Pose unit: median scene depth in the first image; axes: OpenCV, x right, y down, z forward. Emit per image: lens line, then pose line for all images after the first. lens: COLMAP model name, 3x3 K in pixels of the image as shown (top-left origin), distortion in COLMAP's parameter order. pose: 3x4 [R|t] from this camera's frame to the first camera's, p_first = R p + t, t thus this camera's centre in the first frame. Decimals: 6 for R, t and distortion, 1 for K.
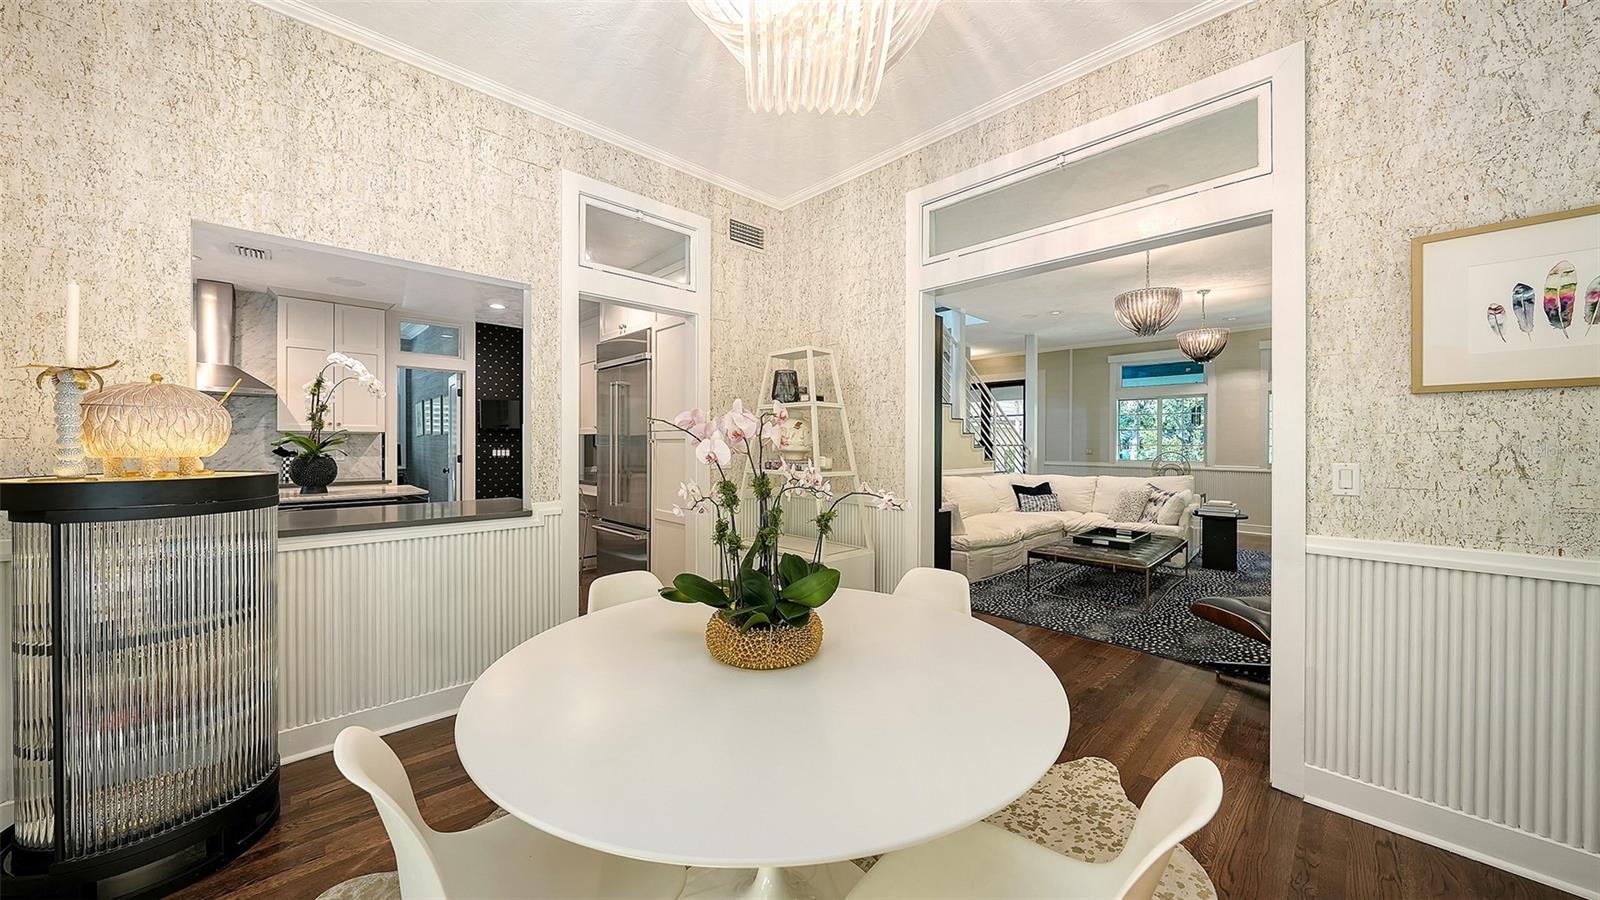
lens RADIAL K [[548.5, 0, 802.5], [0, 548.5, 448.6], [0, 0, 1]] dist [-0.000014, -0.000001]
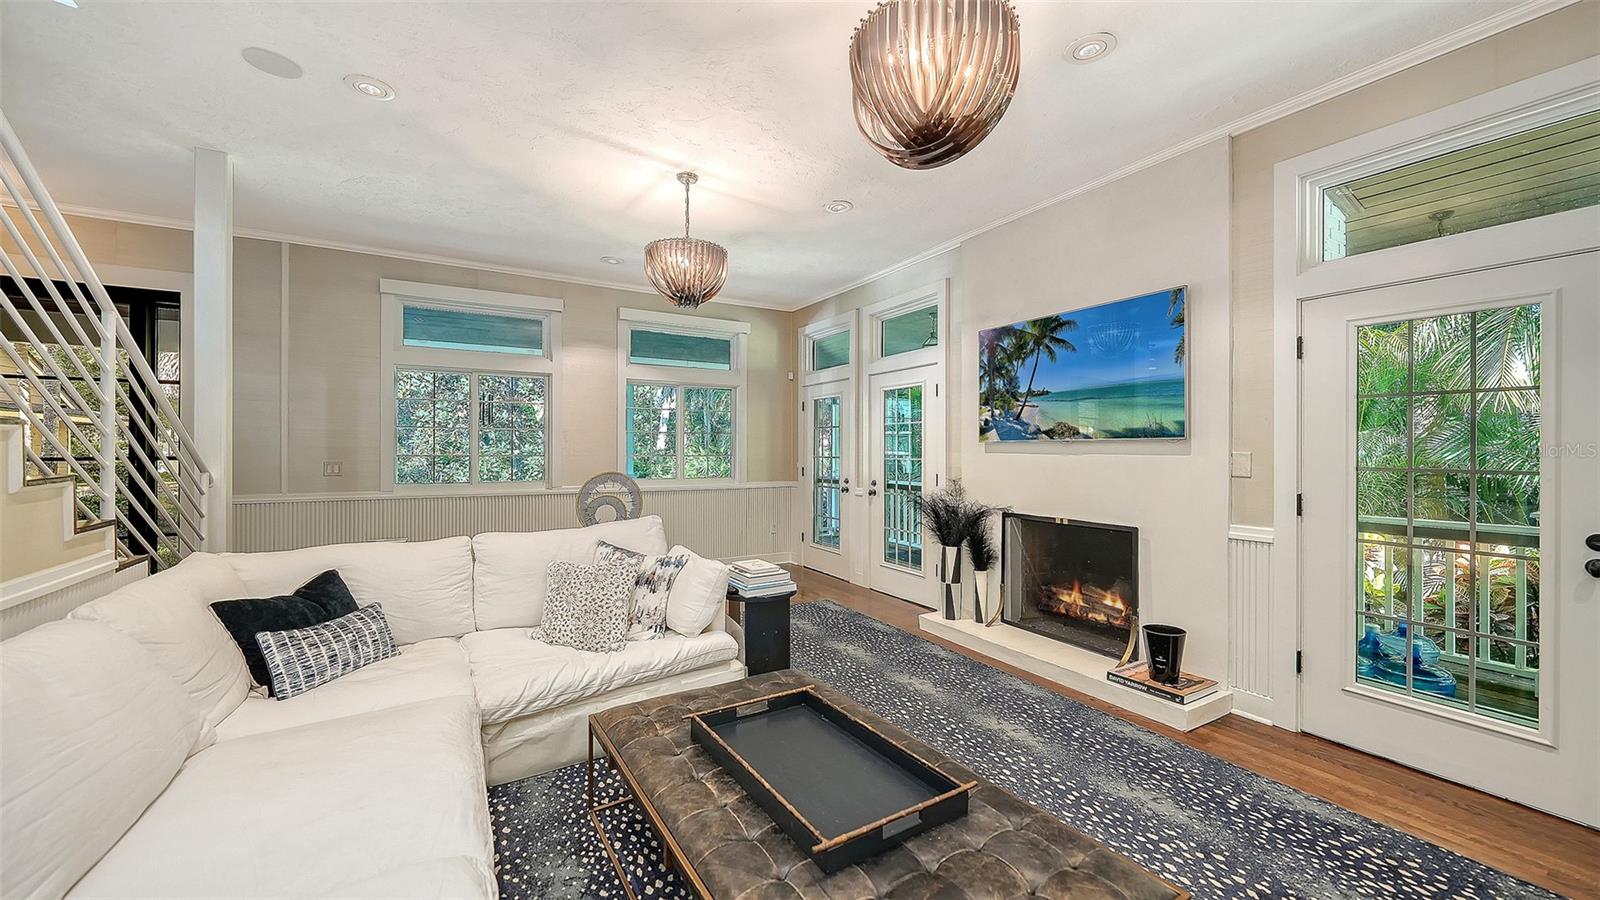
lens RADIAL K [[589.8, 0, 792.6], [0, 589.8, 461.0], [0, 0, 1]] dist [0.001492, 0.000165]
pose [[0.213182, -0.010387, 0.976957, 0.152816], [0.007045, 0.999934, 0.009094, -0.009353], [-0.976987, 0.004944, 0.213241, 0.657909]]
